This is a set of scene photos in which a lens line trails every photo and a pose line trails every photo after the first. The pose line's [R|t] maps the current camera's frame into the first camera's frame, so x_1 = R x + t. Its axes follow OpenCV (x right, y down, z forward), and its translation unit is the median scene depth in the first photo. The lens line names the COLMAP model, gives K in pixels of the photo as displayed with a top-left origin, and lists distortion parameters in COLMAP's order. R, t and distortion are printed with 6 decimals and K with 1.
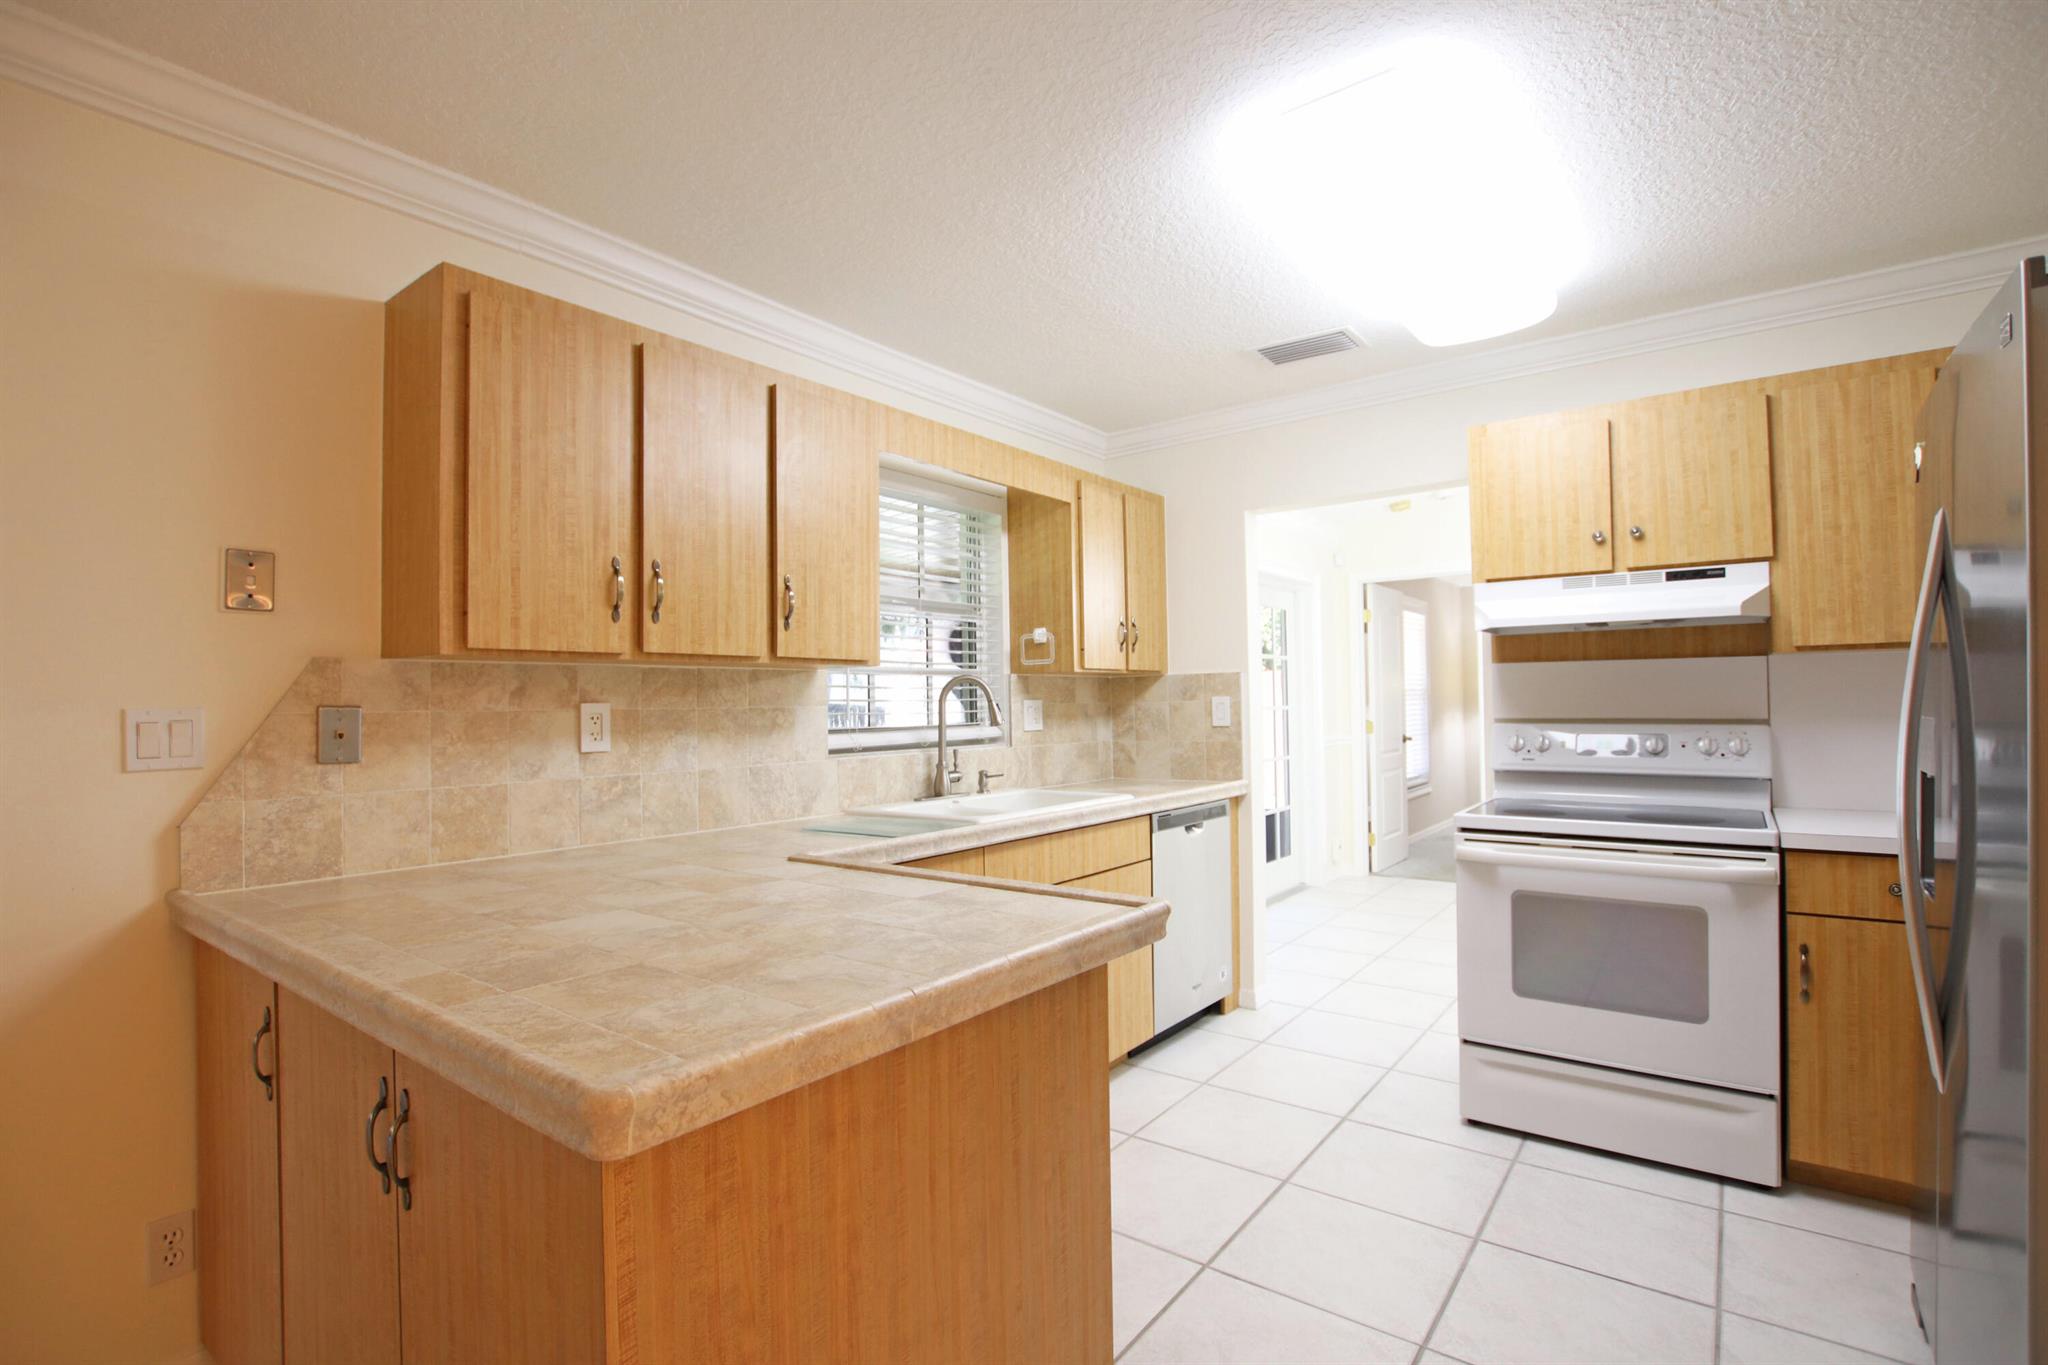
lens RADIAL K [[960.9, 0, 1024.0], [0, 960.9, 682.5], [0, 0, 1]] dist [-0.024307, 0.000231]
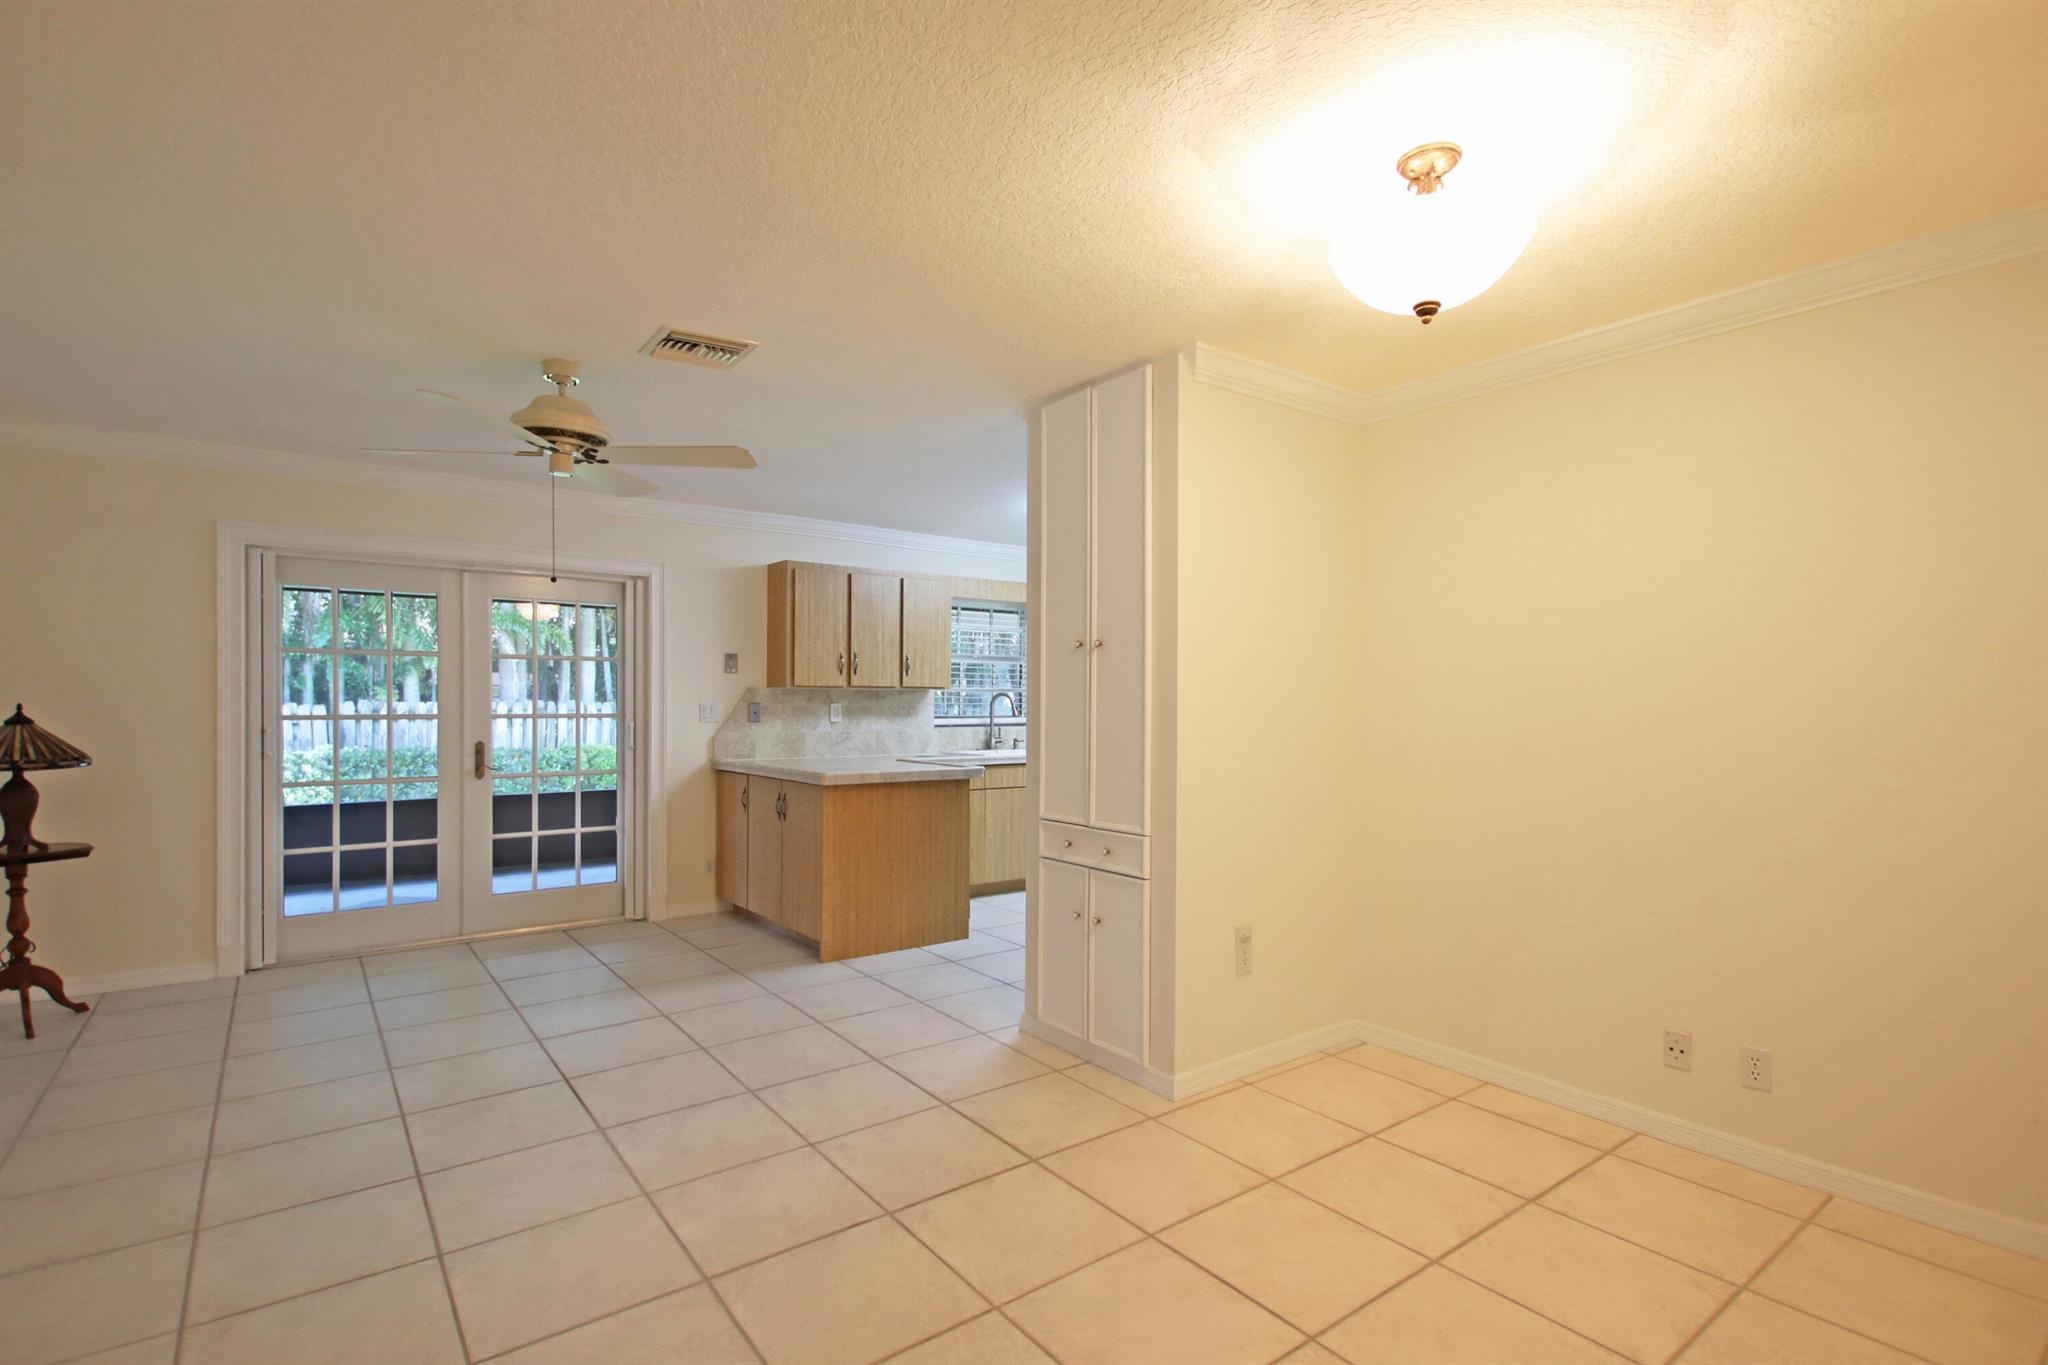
lens RADIAL K [[980.4, 0, 1027.3], [0, 980.4, 703.4], [0, 0, 1]] dist [0.000524, 0.000056]
pose [[0.964040, 0.020206, -0.264986, 0.726334], [-0.013391, 0.999532, 0.027500, -0.055852], [0.265418, -0.022963, 0.963860, -1.371867]]
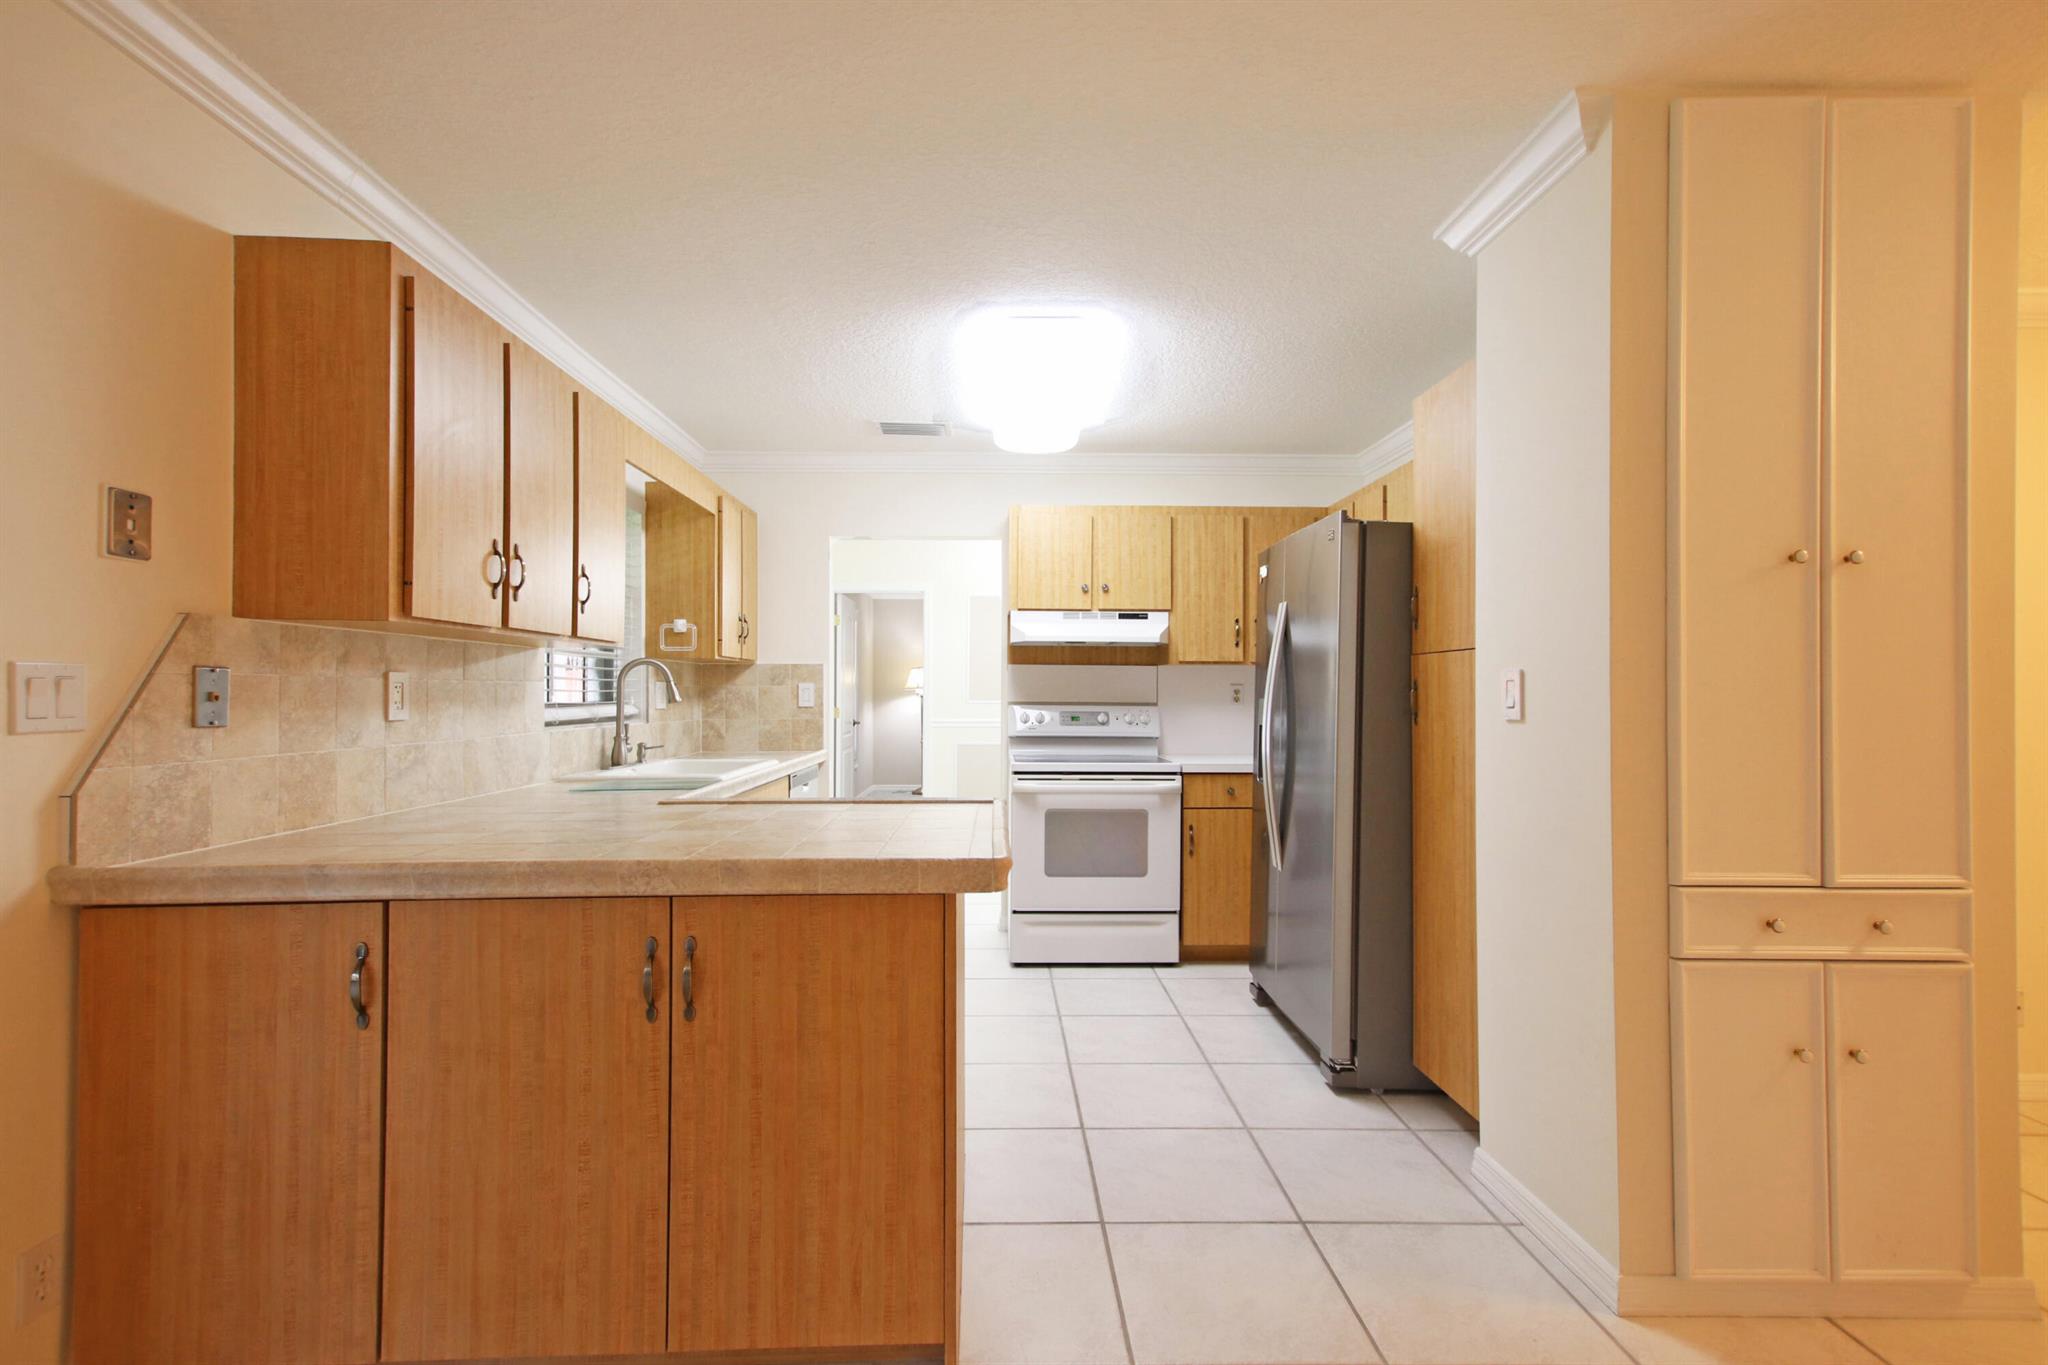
lens RADIAL K [[930.4, 0, 1024.0], [0, 930.4, 682.5], [0, 0, 1]] dist [0.013693, 0.000115]
pose [[0.776093, 0.023943, 0.630163, -0.521803], [-0.027624, 0.999611, -0.003959, 0.017019], [-0.630013, -0.014335, 0.776452, -0.175973]]
